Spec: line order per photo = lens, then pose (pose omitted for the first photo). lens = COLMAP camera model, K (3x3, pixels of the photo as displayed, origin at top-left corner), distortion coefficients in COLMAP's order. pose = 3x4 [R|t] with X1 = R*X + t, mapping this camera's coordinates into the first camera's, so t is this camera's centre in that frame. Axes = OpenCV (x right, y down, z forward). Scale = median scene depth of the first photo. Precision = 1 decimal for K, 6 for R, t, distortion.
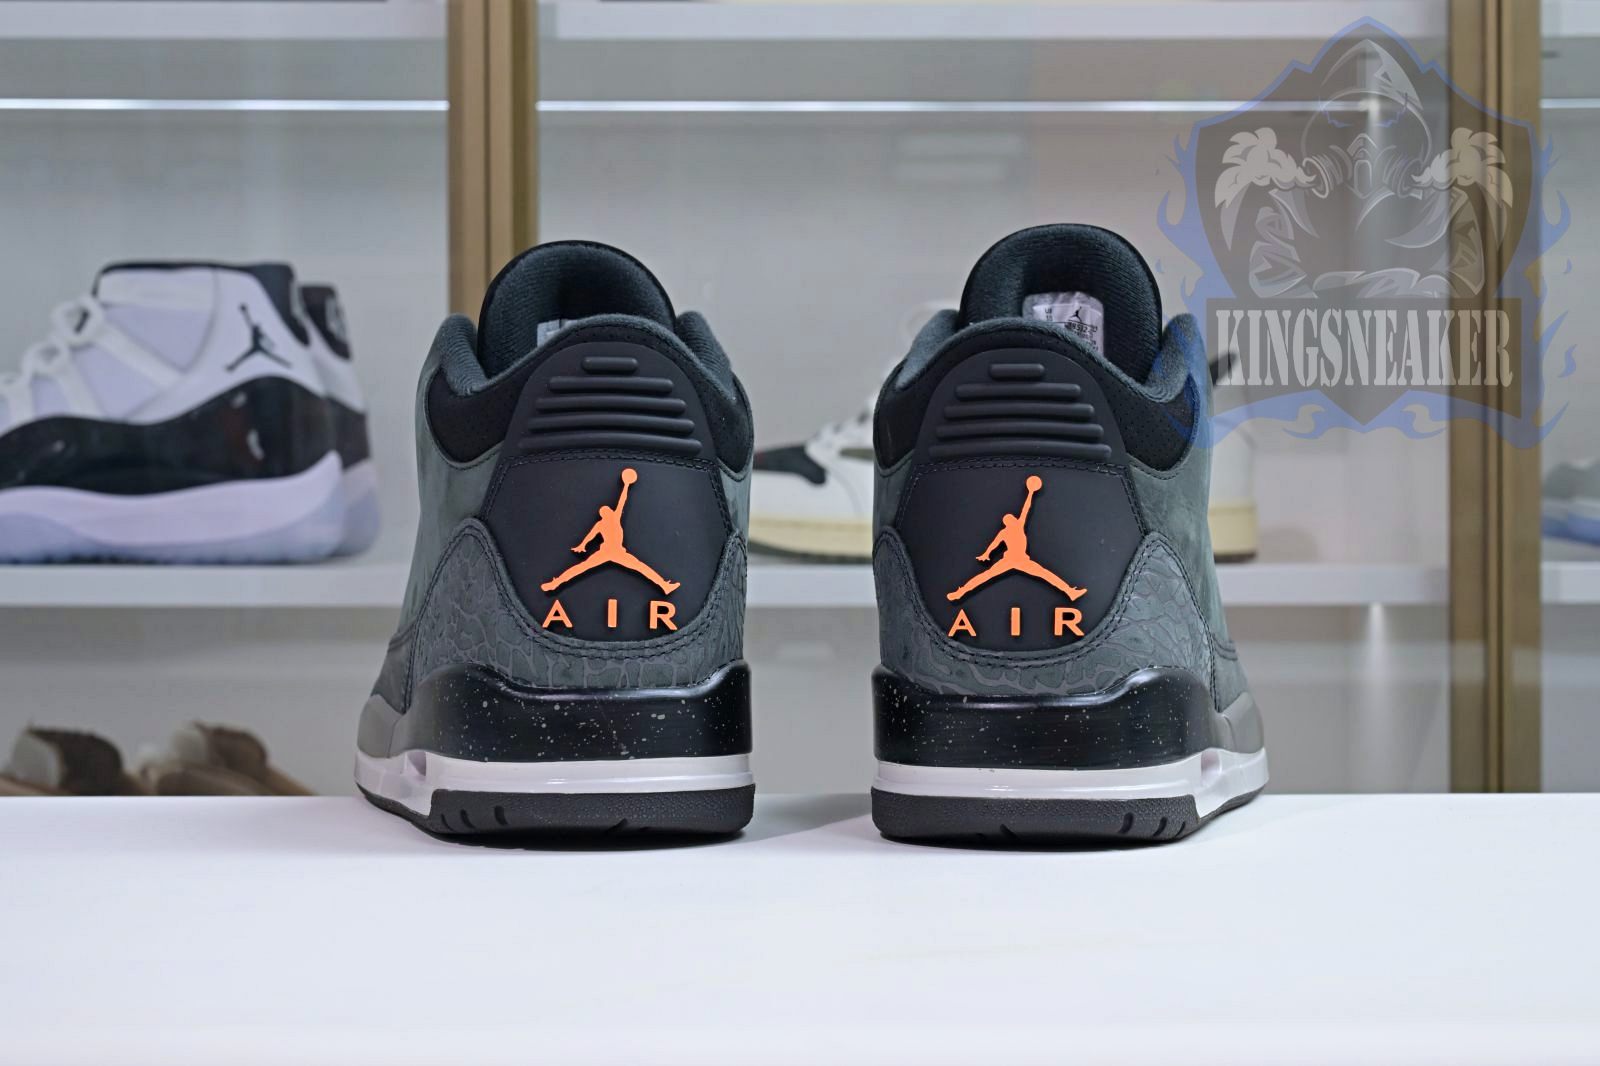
lens RADIAL K [[2854.5, 0, 790.6], [0, 2854.5, 540.9], [0, 0, 1]] dist [0.004912, 0.000000]
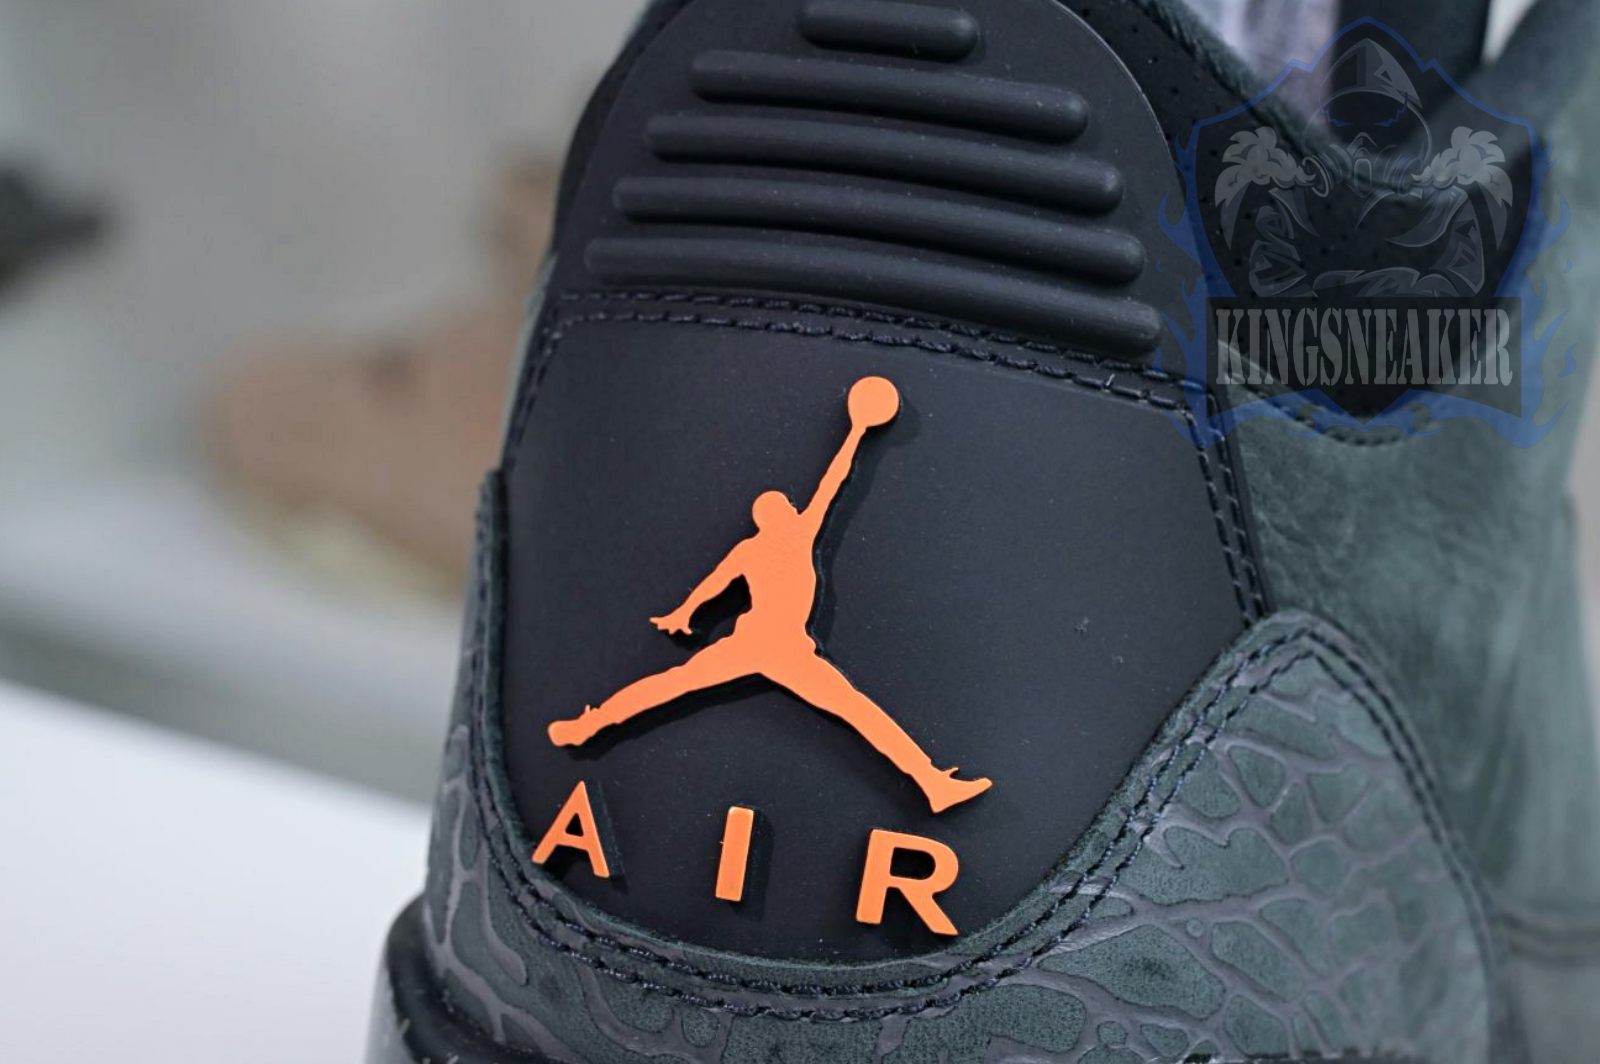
lens RADIAL K [[2890.5, 0, 798.6], [0, 2890.5, 525.8], [0, 0, 1]] dist [-0.026093, 0.000000]
pose [[0.974024, 0.133515, -0.182894, 0.134862], [-0.128530, 0.990943, 0.038895, -0.017836], [0.186431, -0.014377, 0.982363, 0.703020]]
